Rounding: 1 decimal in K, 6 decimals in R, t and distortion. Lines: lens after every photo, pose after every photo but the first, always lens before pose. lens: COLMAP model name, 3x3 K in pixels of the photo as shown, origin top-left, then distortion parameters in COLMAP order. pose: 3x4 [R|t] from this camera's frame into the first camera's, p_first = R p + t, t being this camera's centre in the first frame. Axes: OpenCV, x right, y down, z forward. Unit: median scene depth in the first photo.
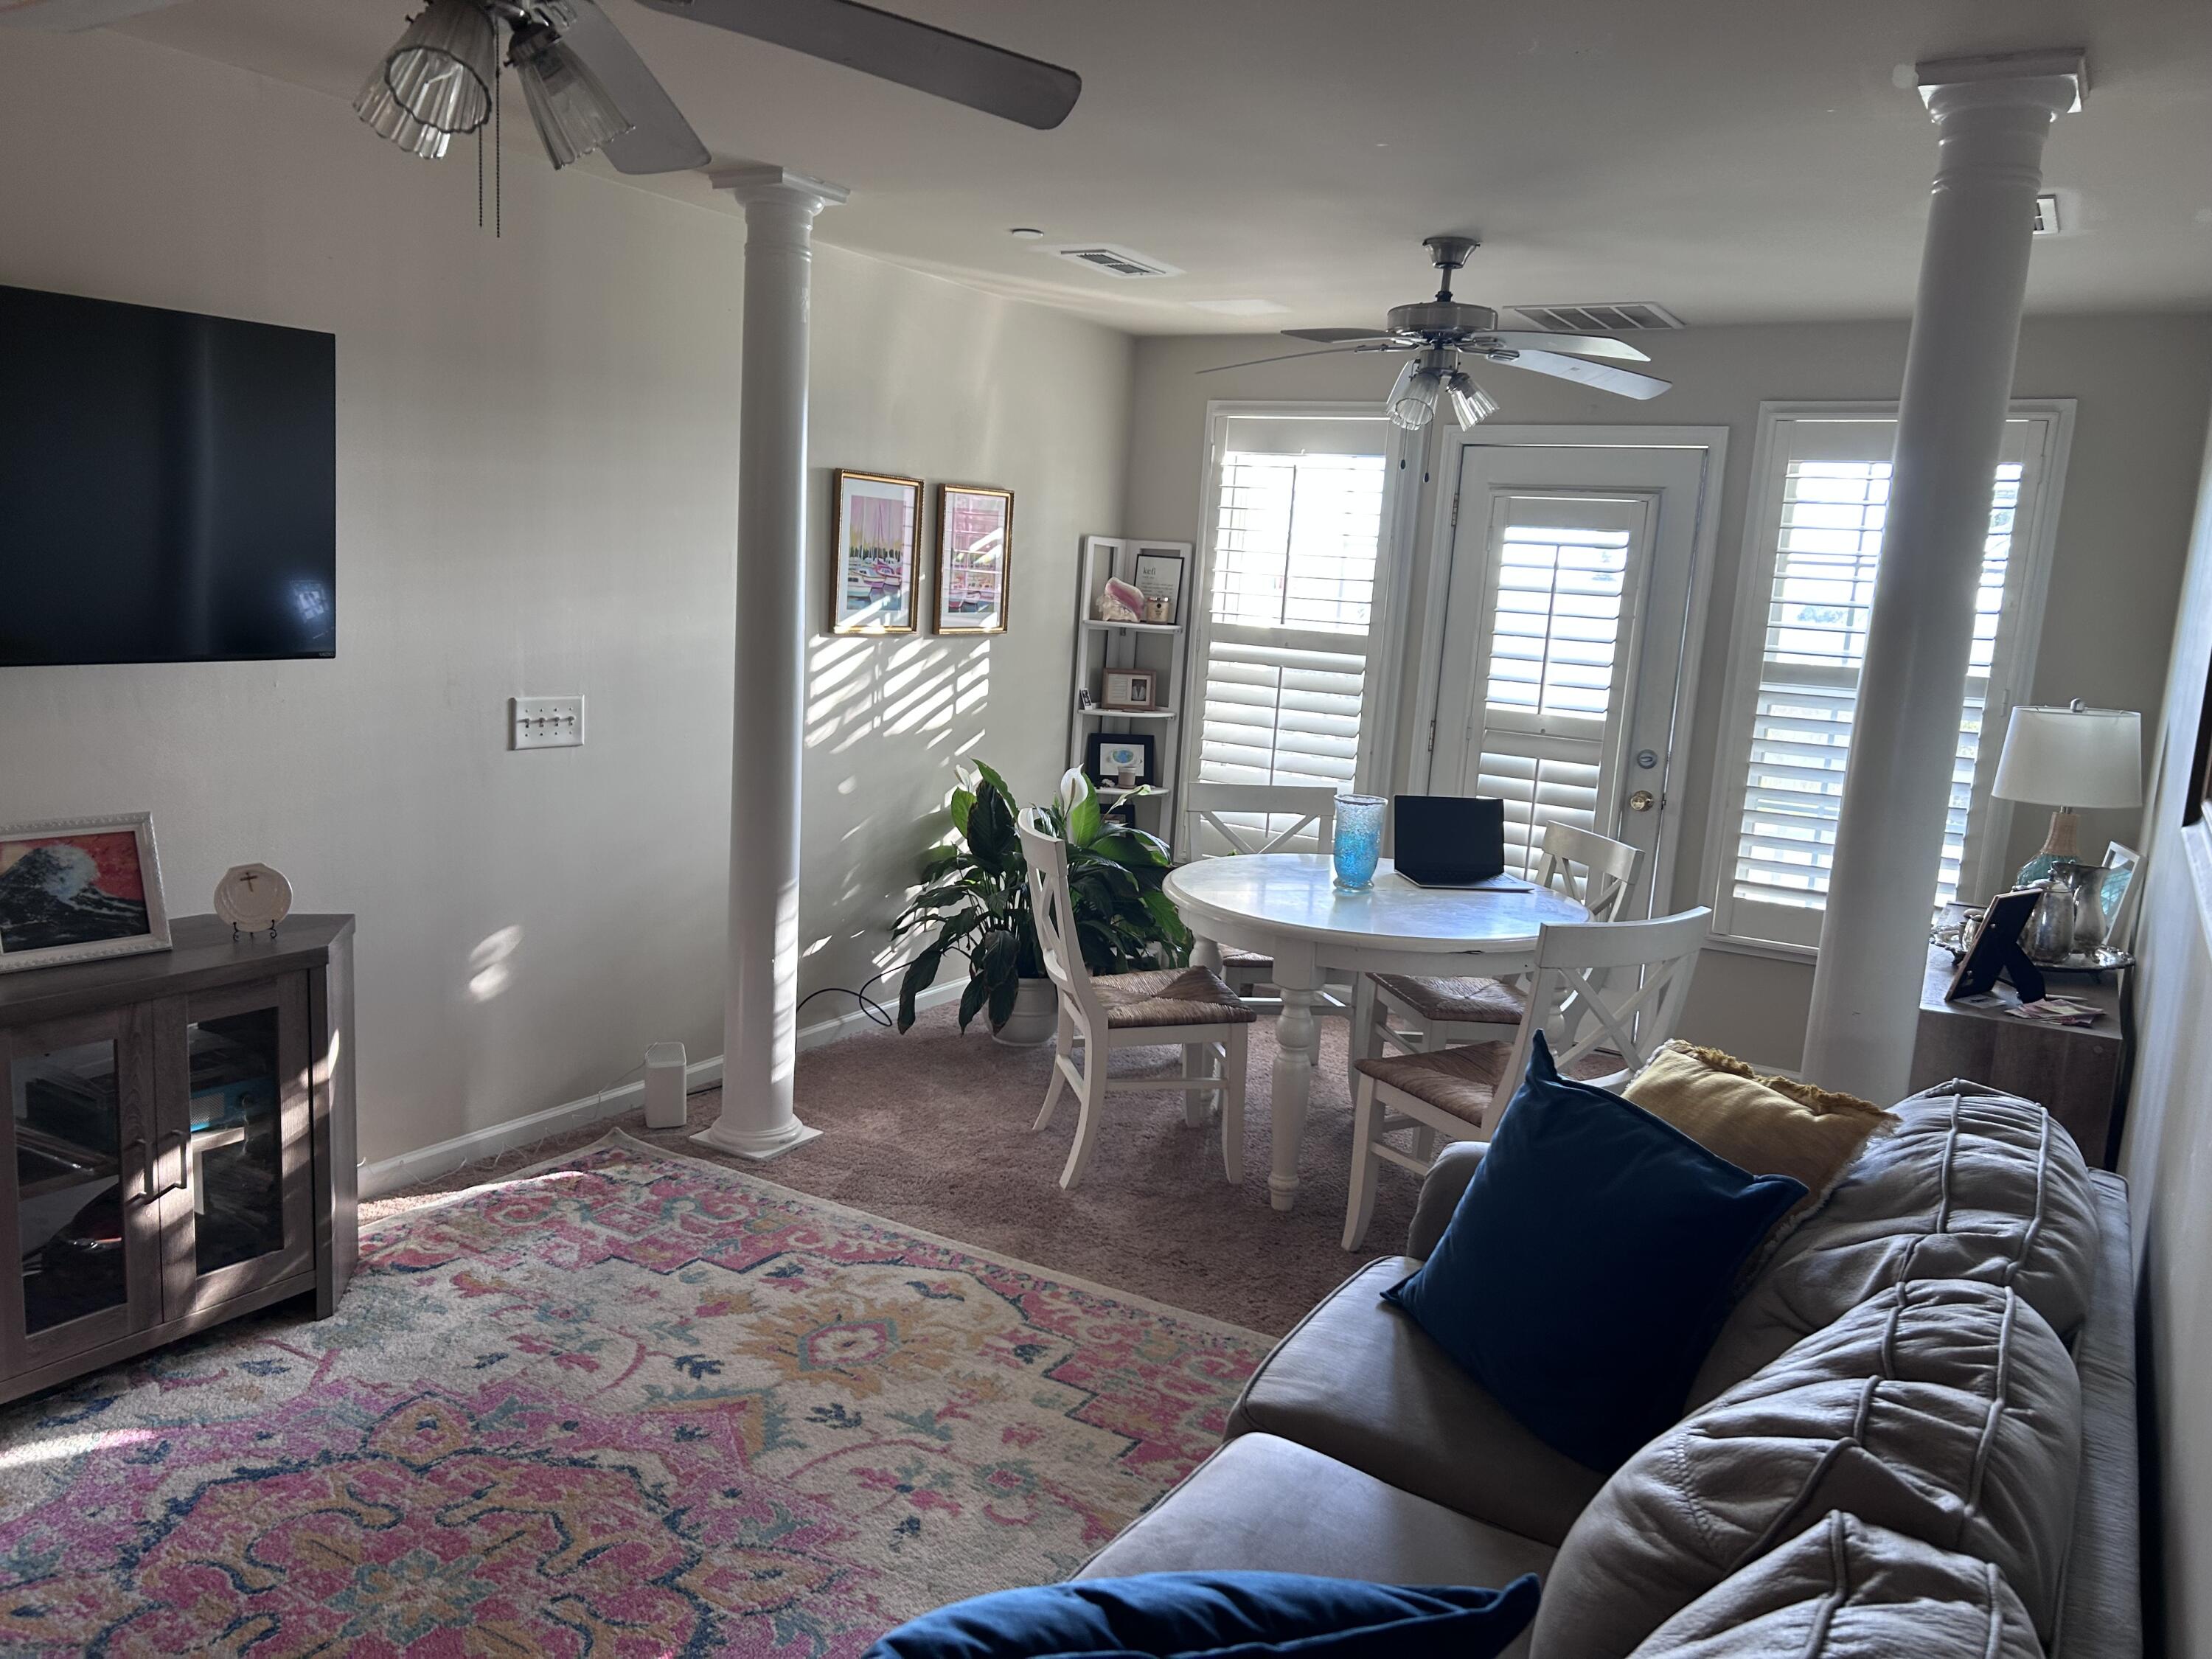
lens RADIAL K [[1685.5, 0, 1101.7], [0, 1685.5, 843.8], [0, 0, 1]] dist [0.087195, -0.129404]
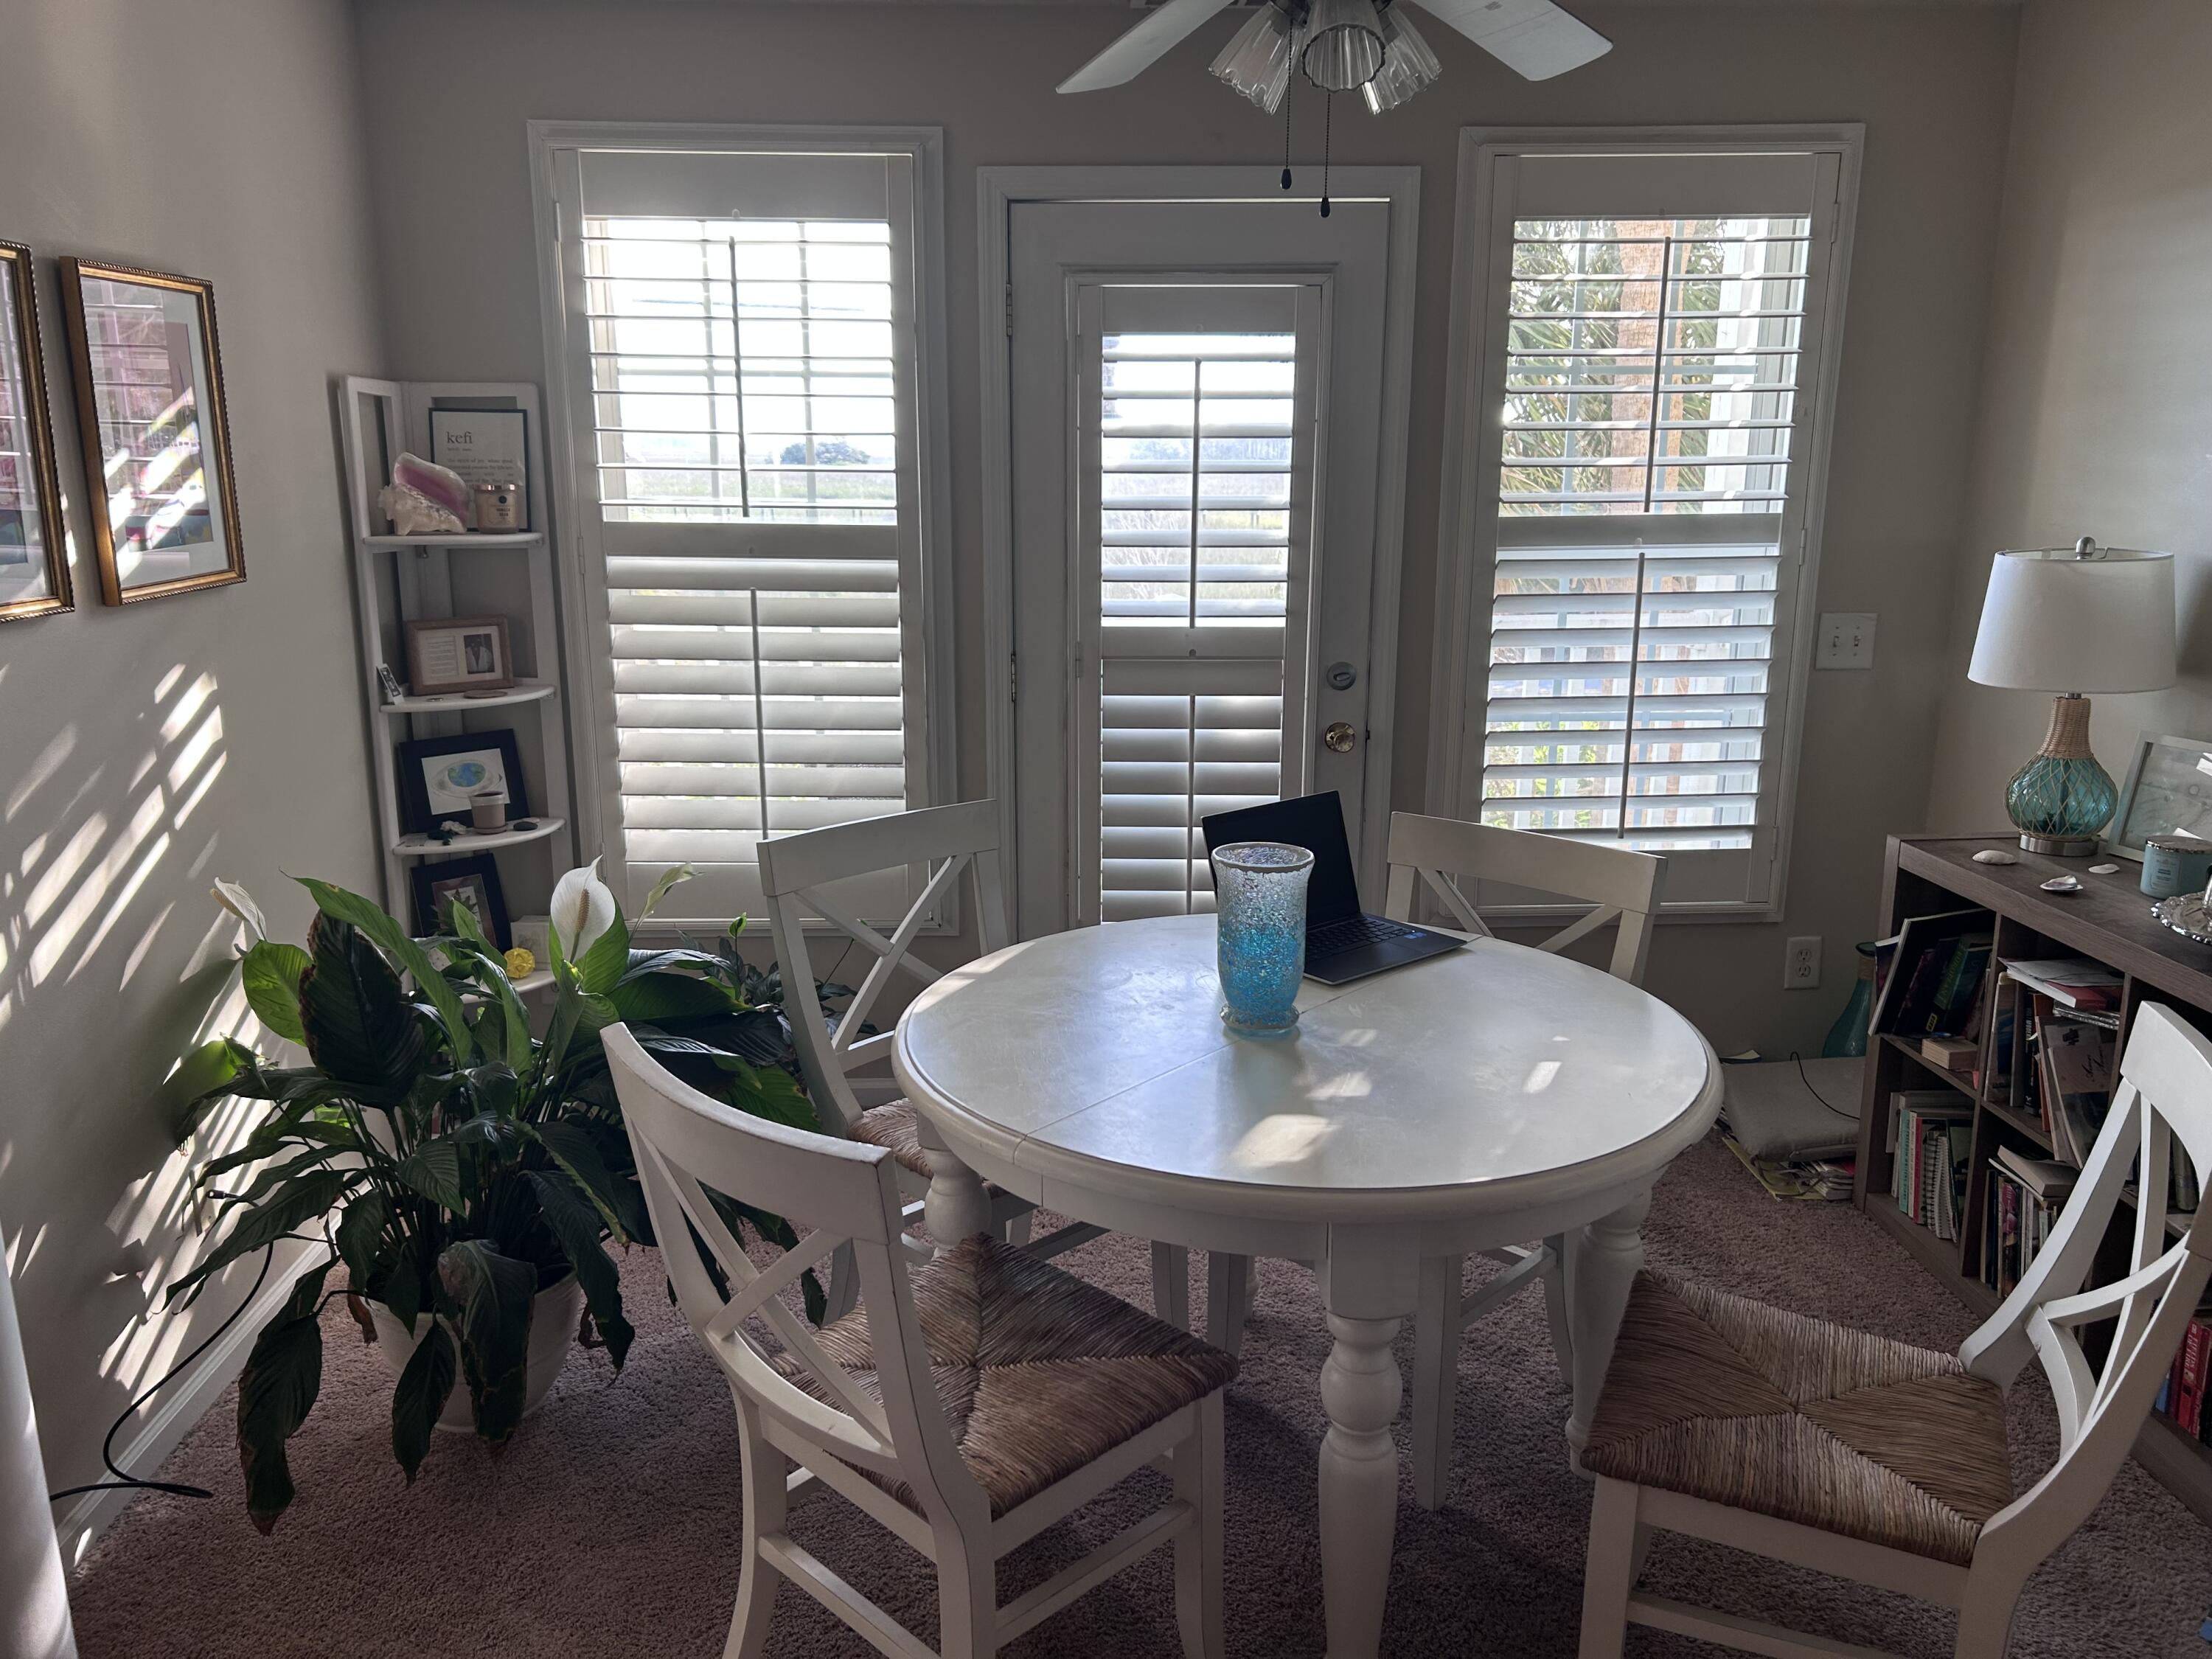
lens RADIAL K [[1685.5, 0, 1101.7], [0, 1685.5, 843.8], [0, 0, 1]] dist [0.087195, -0.129404]
pose [[0.843036, -0.178947, 0.507216, -0.109439], [0.138631, 0.983462, 0.116552, -0.071464], [-0.519684, -0.027942, 0.853901, 0.439765]]
